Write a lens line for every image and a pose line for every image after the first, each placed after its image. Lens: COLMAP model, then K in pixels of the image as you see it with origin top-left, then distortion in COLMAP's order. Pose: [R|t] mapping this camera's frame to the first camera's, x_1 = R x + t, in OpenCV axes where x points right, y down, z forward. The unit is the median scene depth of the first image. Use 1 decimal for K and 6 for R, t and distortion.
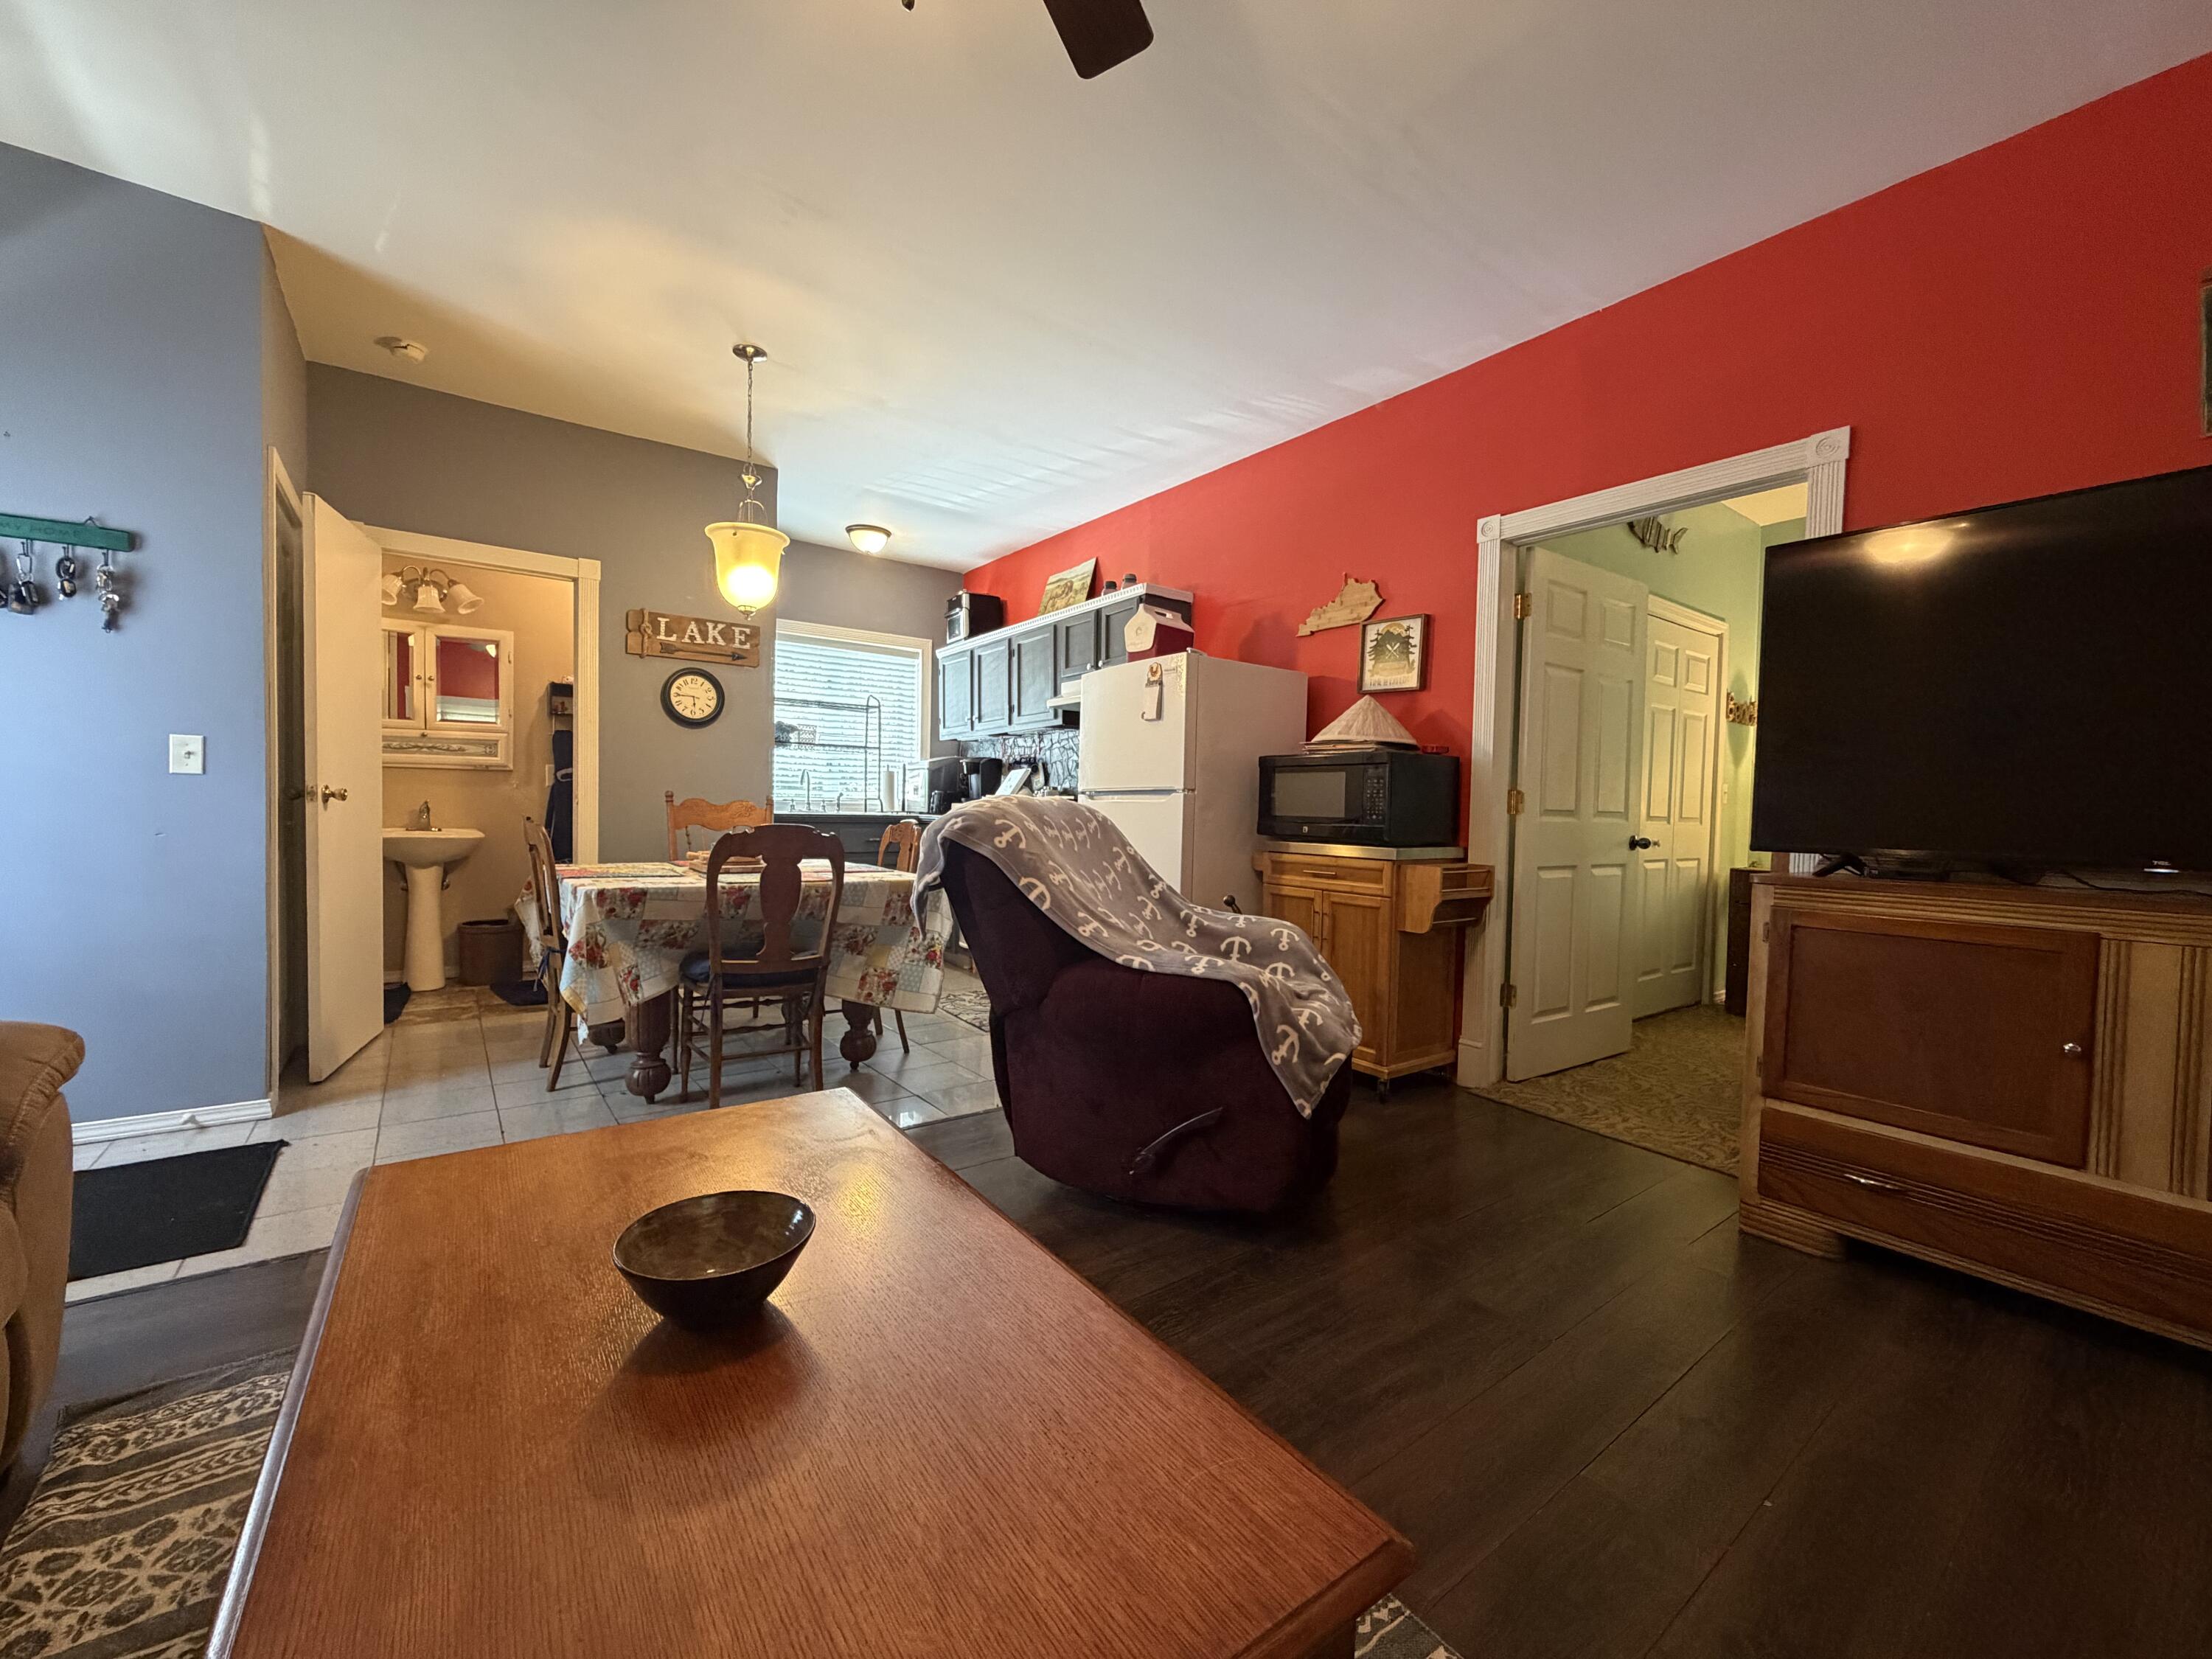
lens RADIAL K [[875.8, 0, 1108.2], [0, 875.8, 840.1], [0, 0, 1]] dist [0.000310, 0.000029]
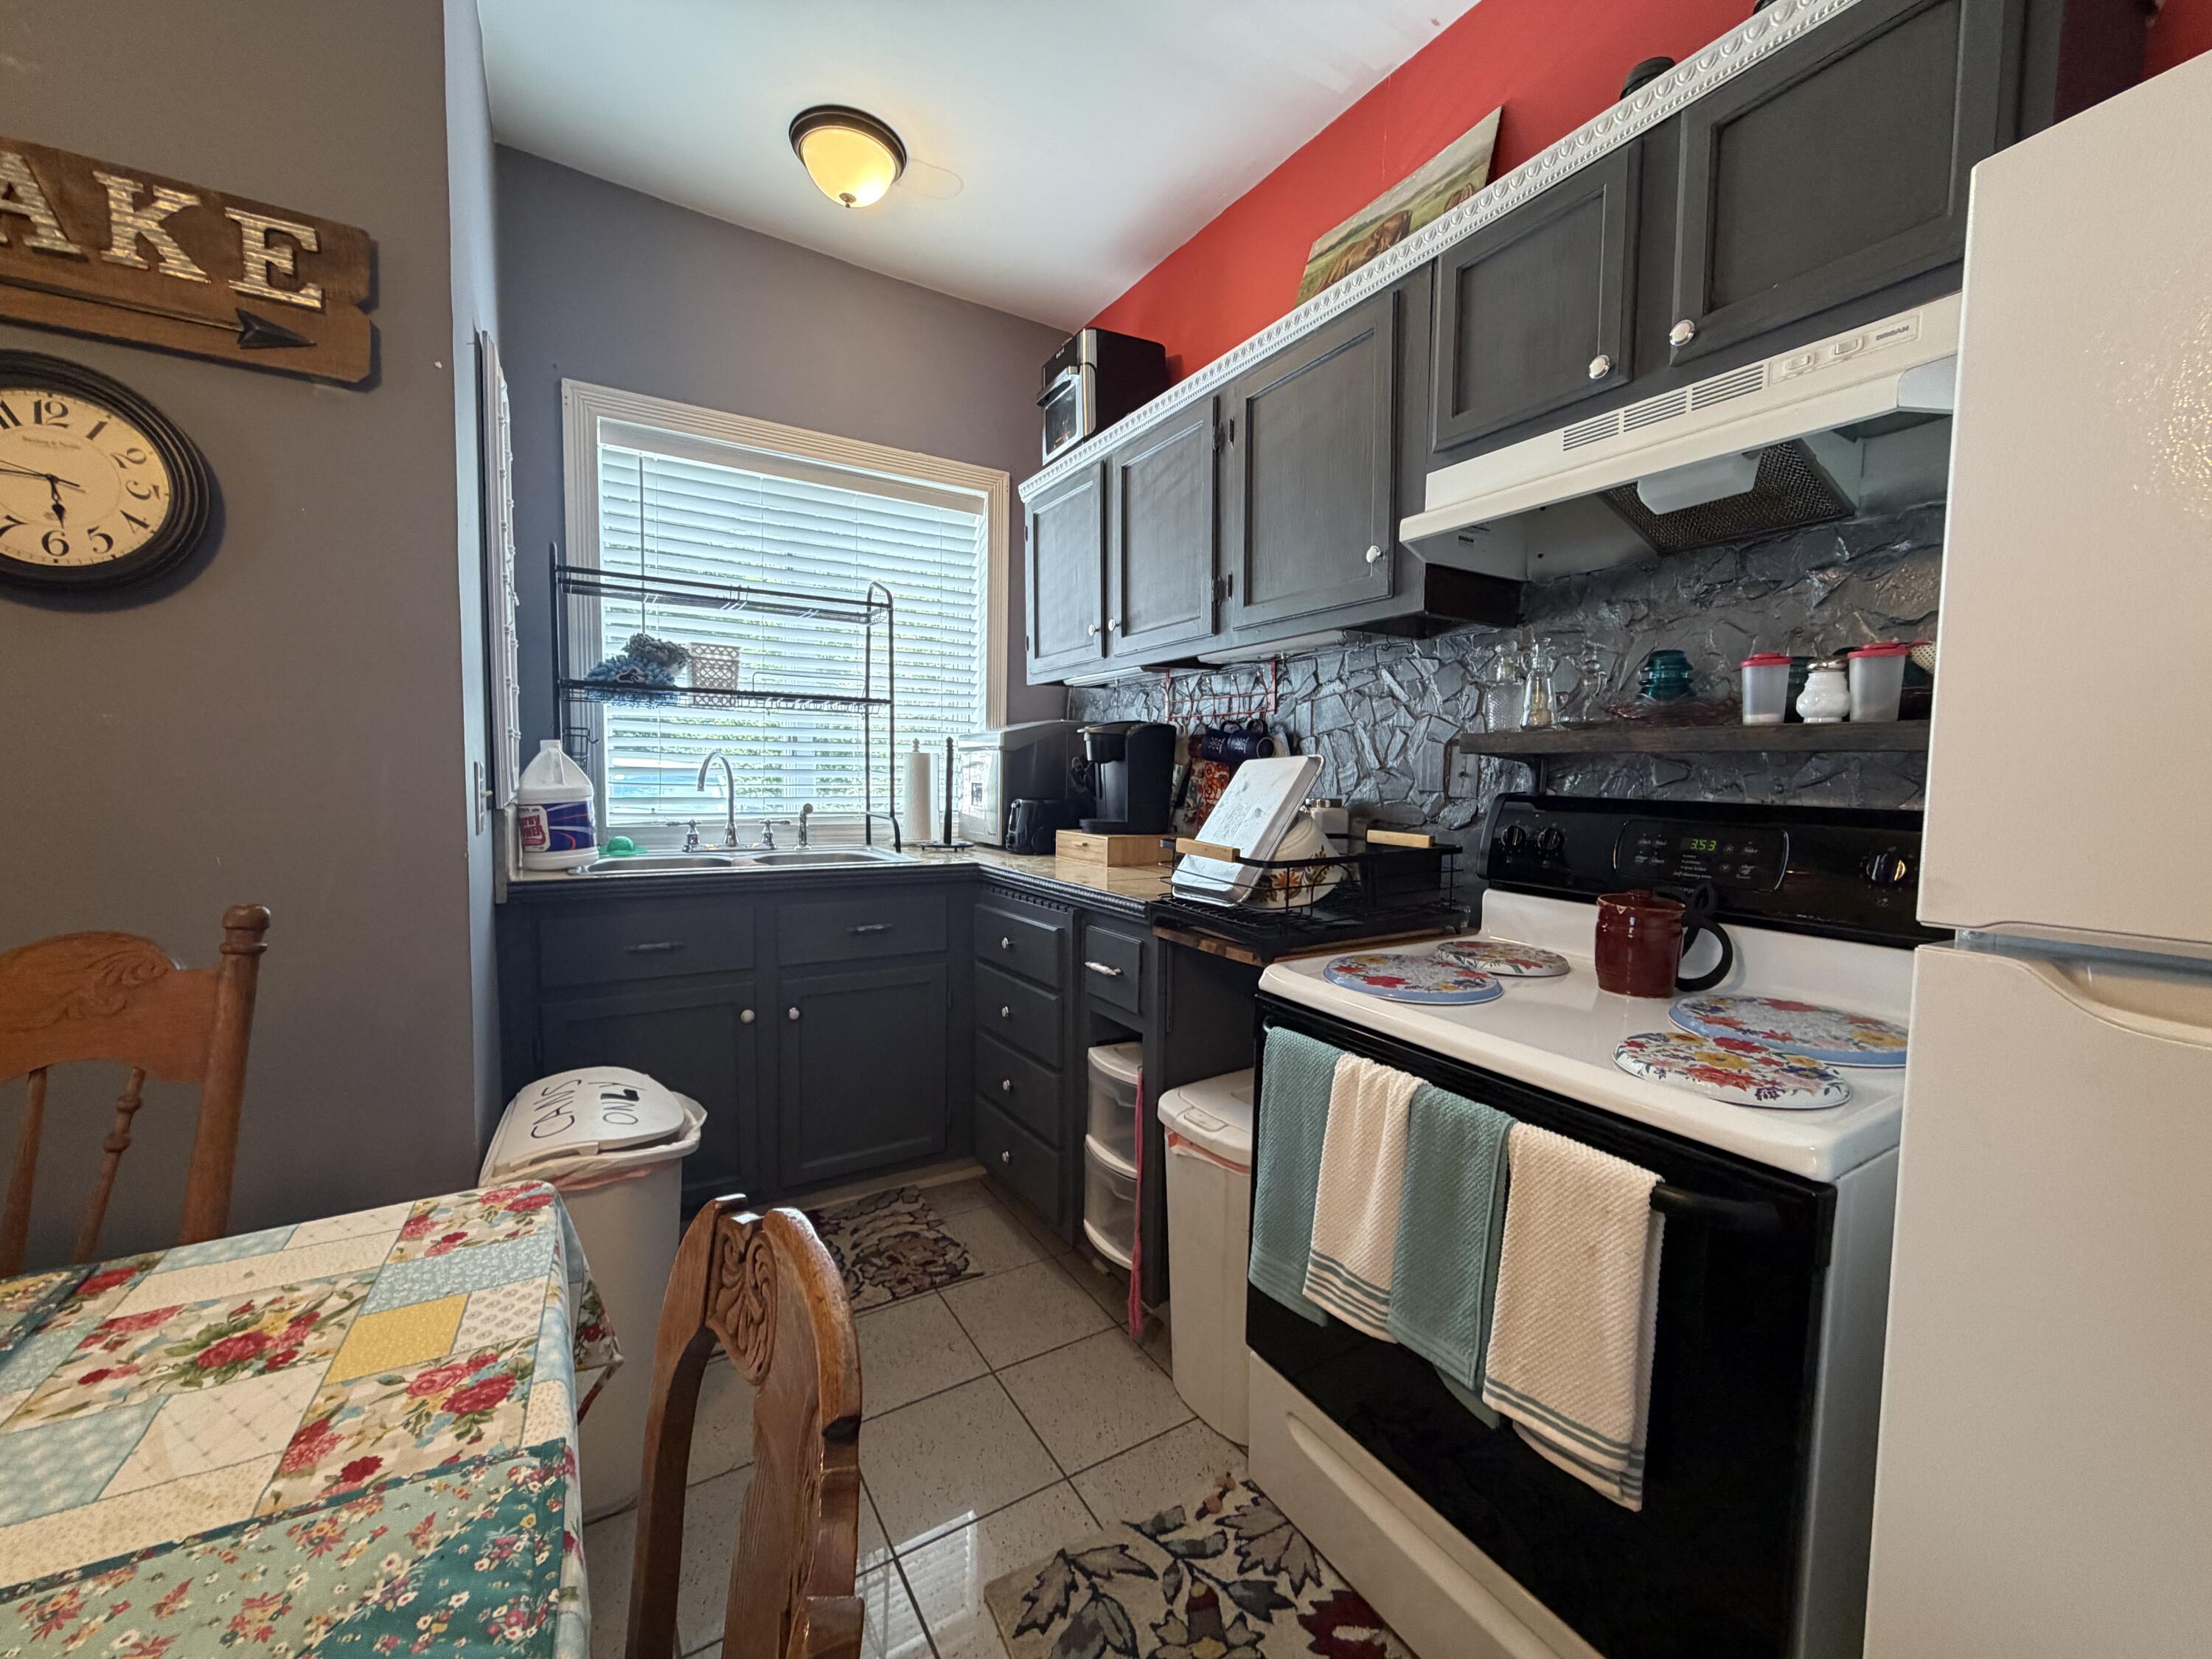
lens RADIAL K [[875.8, 0, 1102.0], [0, 875.8, 833.8], [0, 0, 1]] dist [0.000310, 0.000029]
pose [[0.995706, 0.004609, -0.092454, -0.120096], [-0.001518, 0.999438, 0.033473, -0.055908], [0.092556, -0.033189, 0.995154, 0.593328]]
